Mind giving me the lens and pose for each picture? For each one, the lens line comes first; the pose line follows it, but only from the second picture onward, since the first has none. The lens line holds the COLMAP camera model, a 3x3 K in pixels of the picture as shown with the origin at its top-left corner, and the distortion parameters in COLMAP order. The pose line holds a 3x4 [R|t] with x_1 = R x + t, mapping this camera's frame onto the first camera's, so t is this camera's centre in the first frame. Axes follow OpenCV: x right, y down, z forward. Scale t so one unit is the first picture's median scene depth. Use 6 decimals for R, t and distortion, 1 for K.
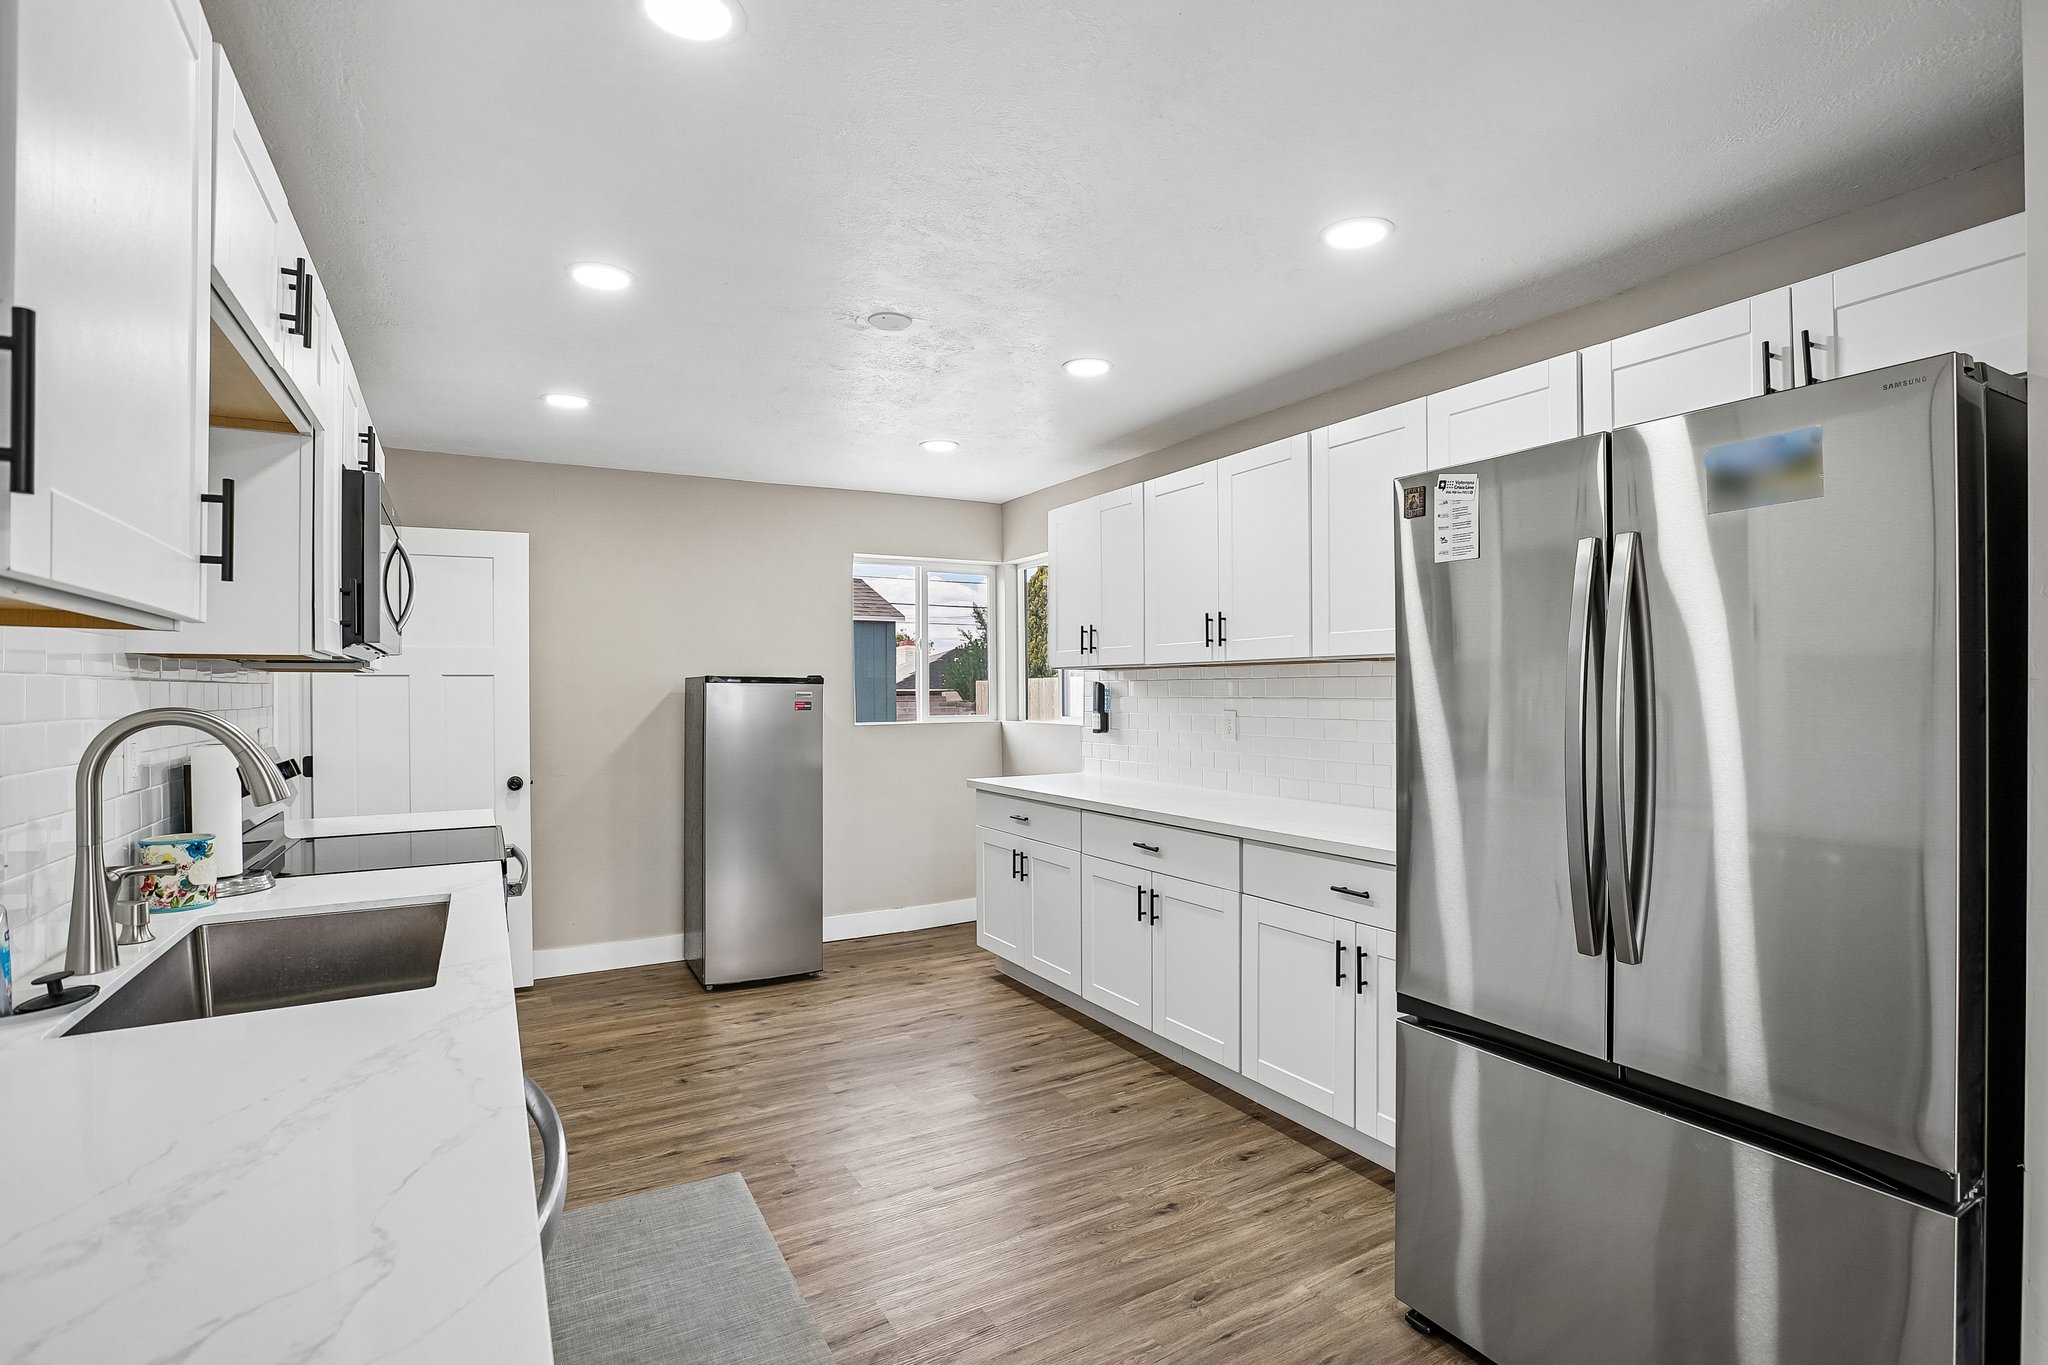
lens RADIAL K [[979.1, 0, 1030.4], [0, 979.1, 679.9], [0, 0, 1]] dist [-0.057065, 0.033285]
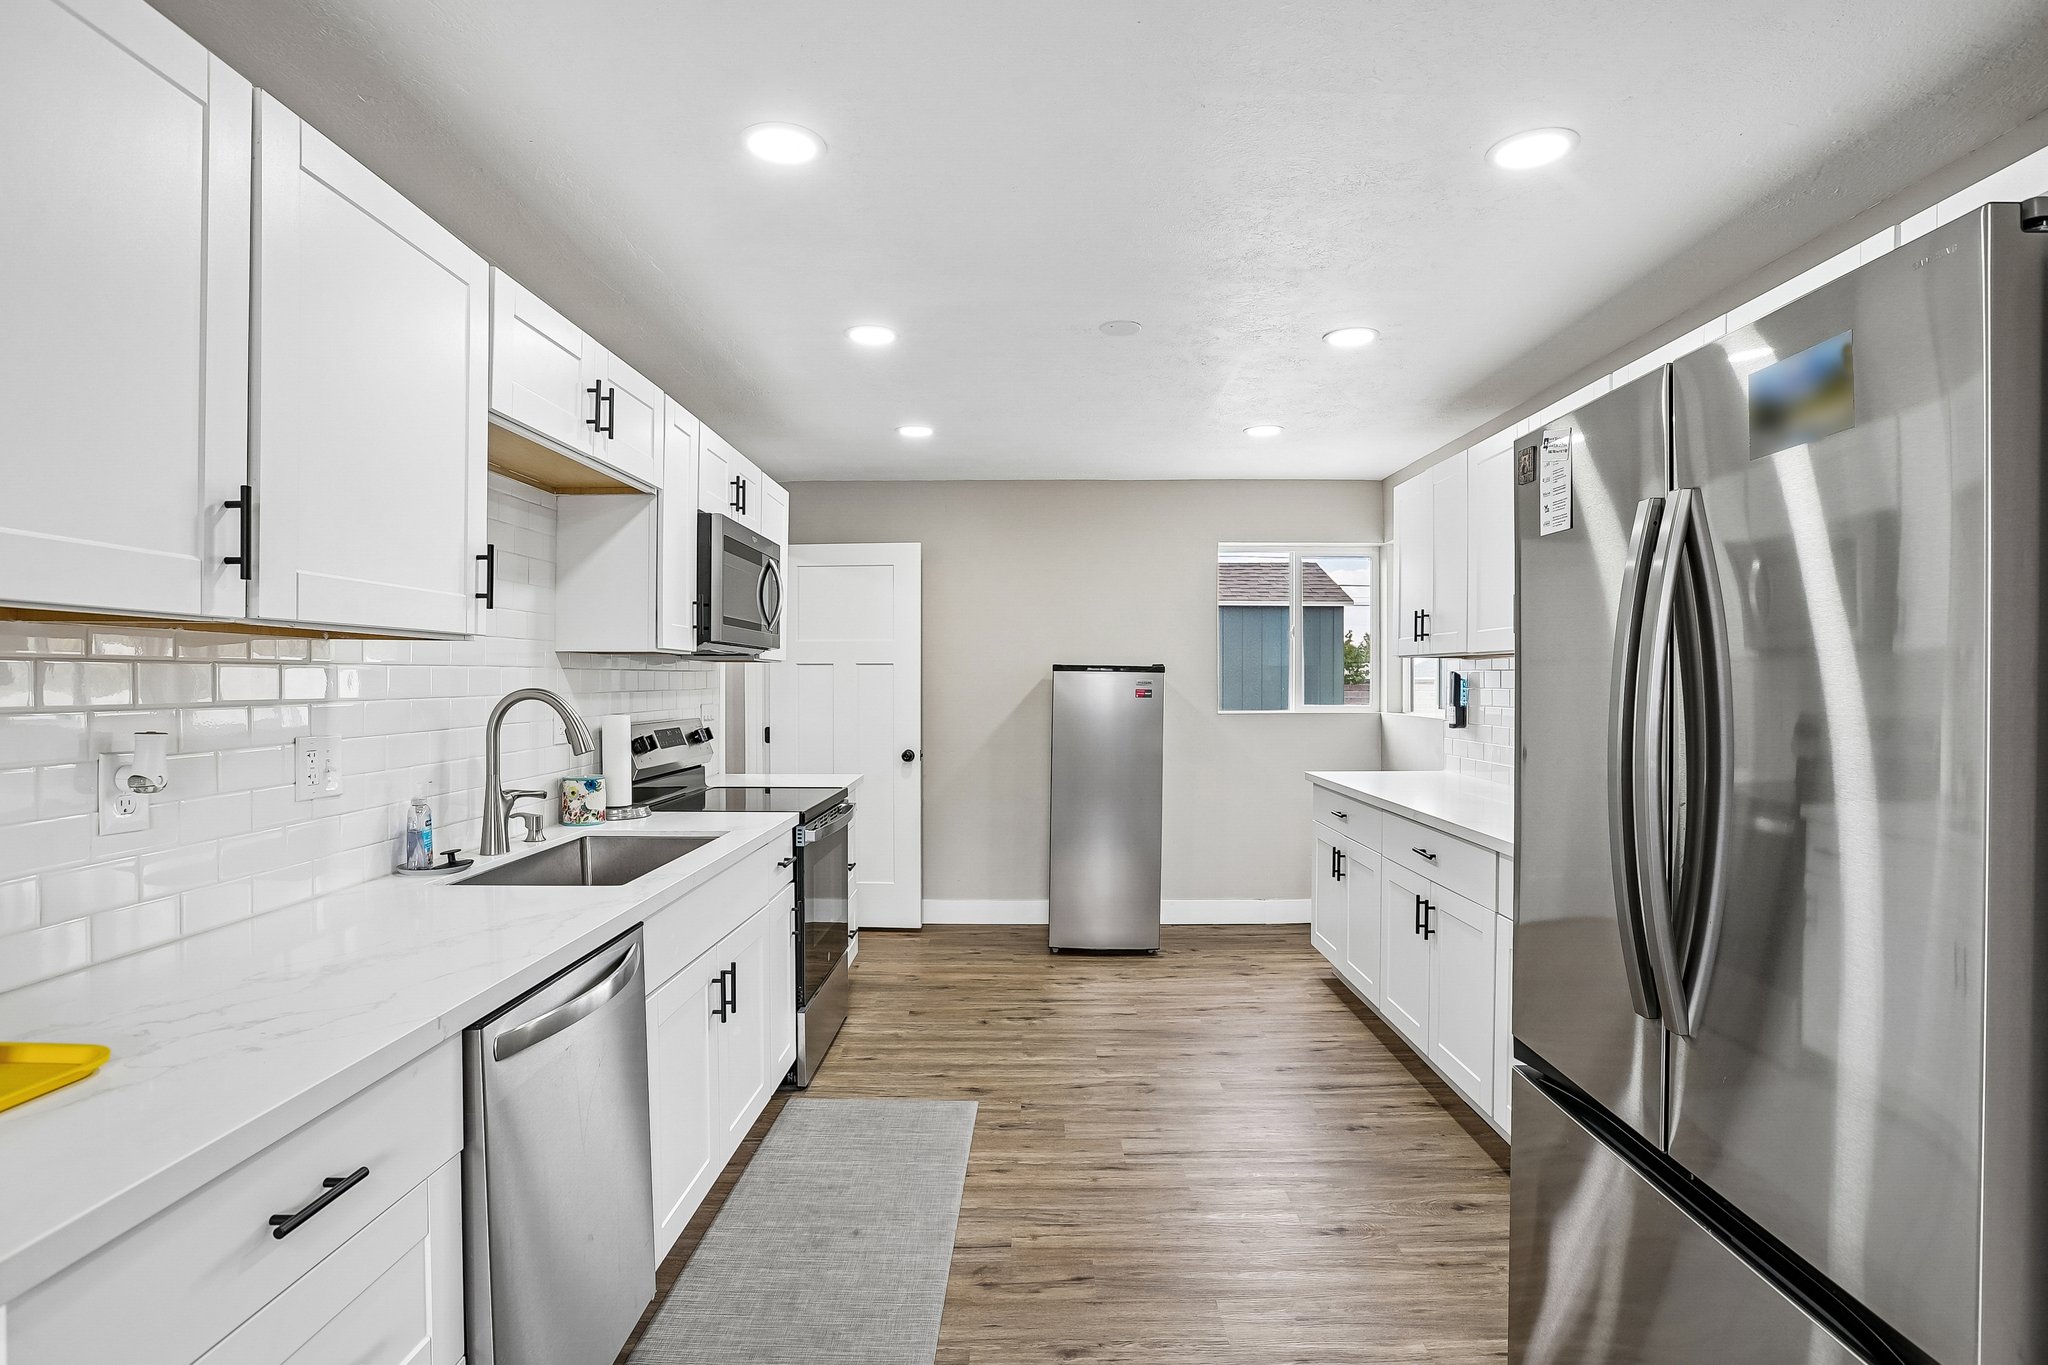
lens RADIAL K [[1008.8, 0, 1027.0], [0, 1008.8, 674.1], [0, 0, 1]] dist [-0.061582, 0.049971]
pose [[0.862911, 0.004559, -0.505336, 0.244403], [-0.000759, 0.999970, 0.007726, -0.002866], [0.505356, -0.006283, 0.862888, 0.008999]]
